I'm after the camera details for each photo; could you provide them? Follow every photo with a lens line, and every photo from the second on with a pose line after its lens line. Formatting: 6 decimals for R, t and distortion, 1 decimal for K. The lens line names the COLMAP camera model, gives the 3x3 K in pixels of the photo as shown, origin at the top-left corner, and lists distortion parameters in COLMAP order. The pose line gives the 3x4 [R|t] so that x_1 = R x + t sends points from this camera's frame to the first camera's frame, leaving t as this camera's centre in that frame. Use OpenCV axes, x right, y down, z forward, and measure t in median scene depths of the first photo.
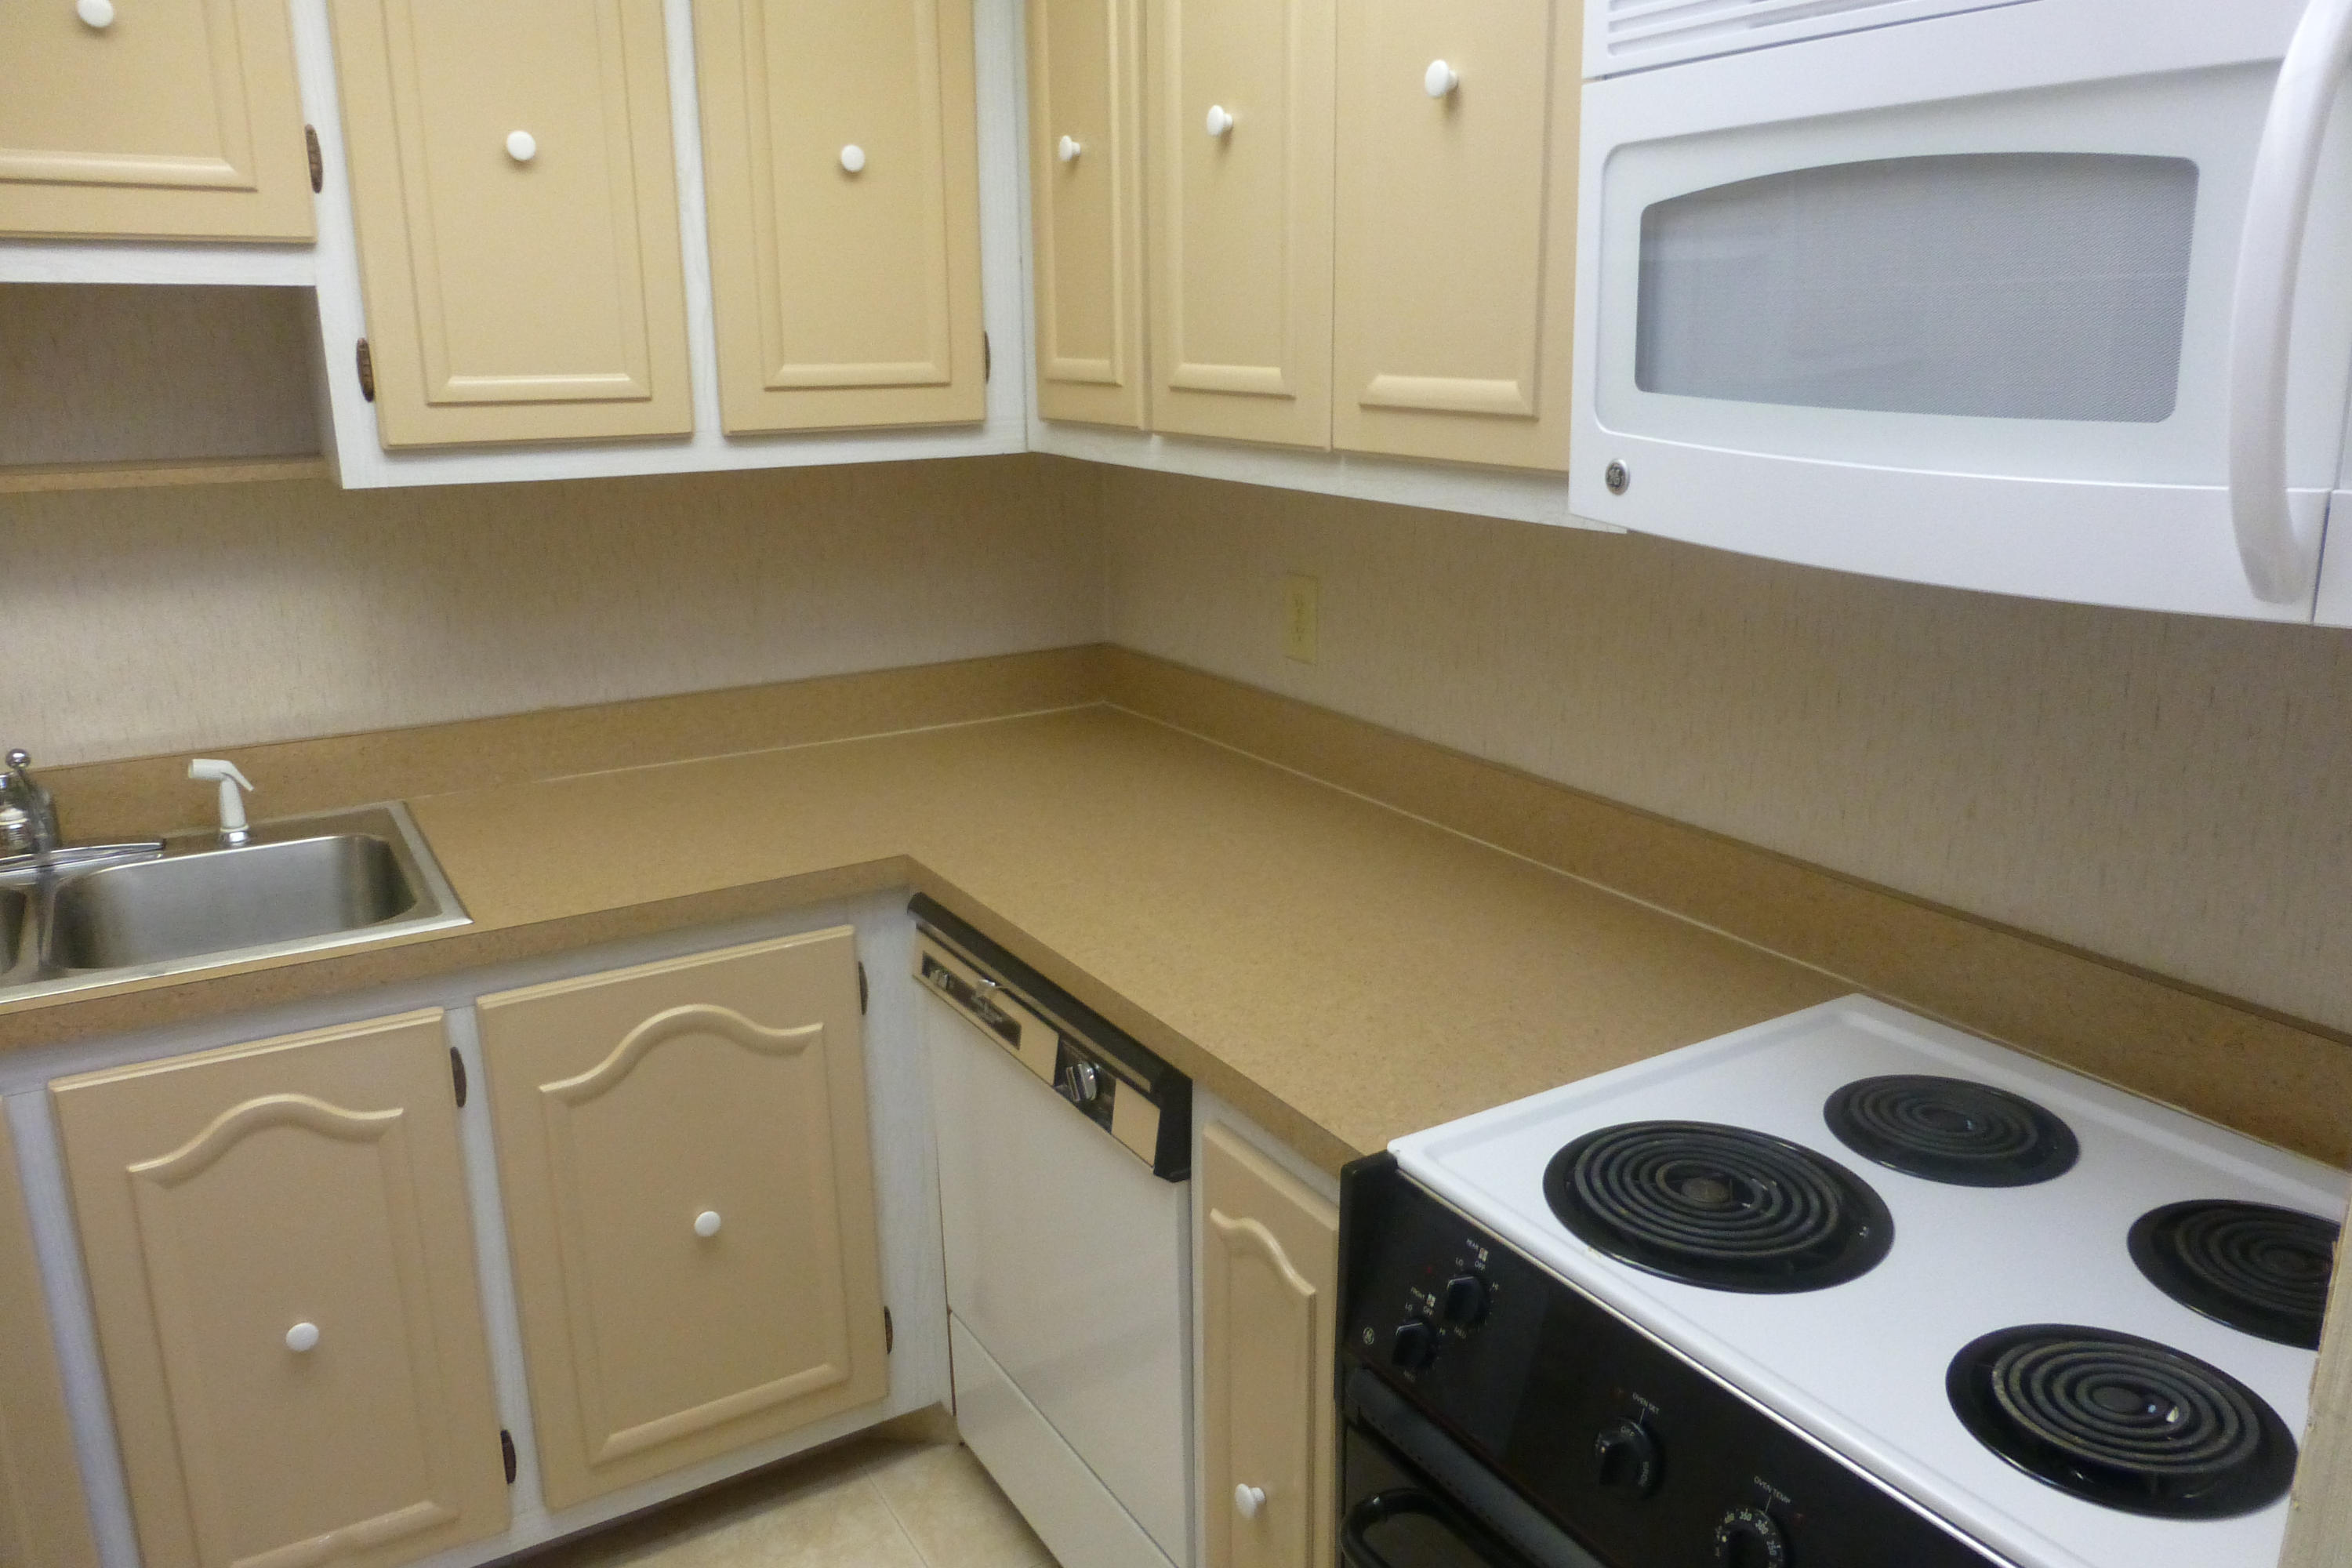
lens RADIAL K [[1702.7, 0, 1180.6], [0, 1702.7, 776.6], [0, 0, 1]] dist [-0.006709, 0.029260]
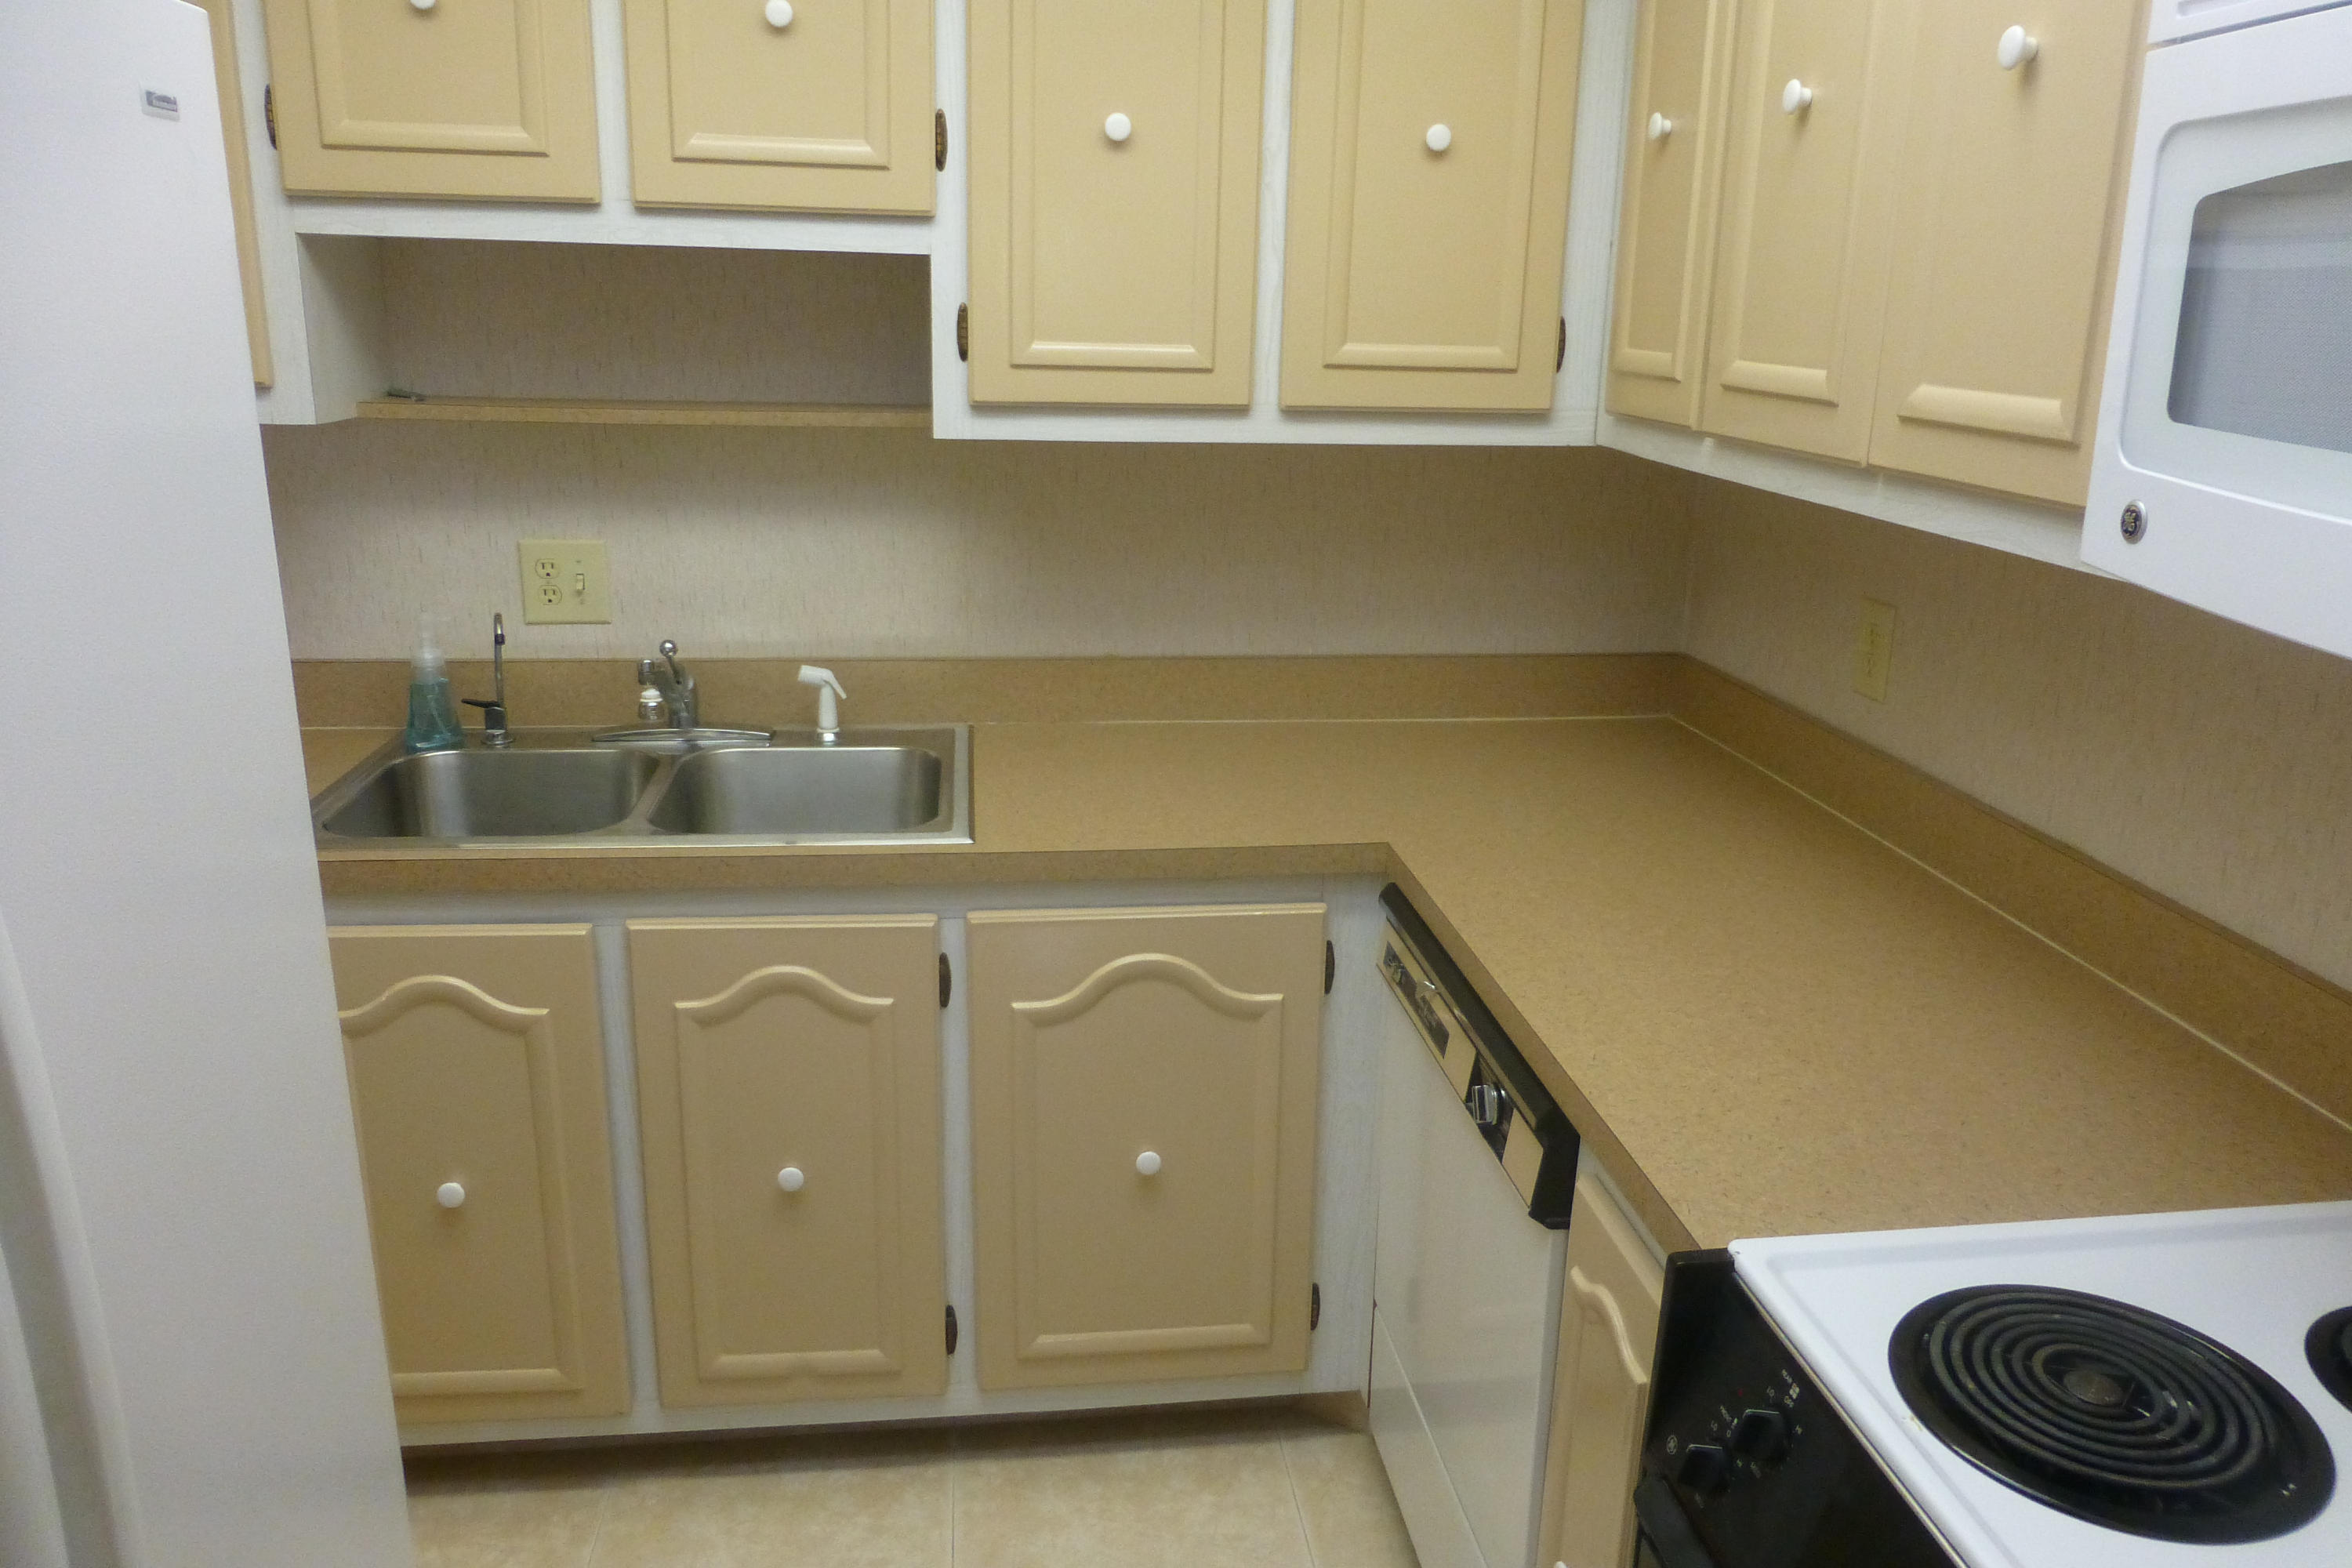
lens RADIAL K [[1703.8, 0, 1186.2], [0, 1703.8, 780.4], [0, 0, 1]] dist [-0.007678, -0.012828]
pose [[0.916763, 0.139485, -0.374285, 0.104443], [-0.134706, 0.990116, 0.039041, -0.013818], [0.376031, 0.014627, 0.926492, 0.038862]]
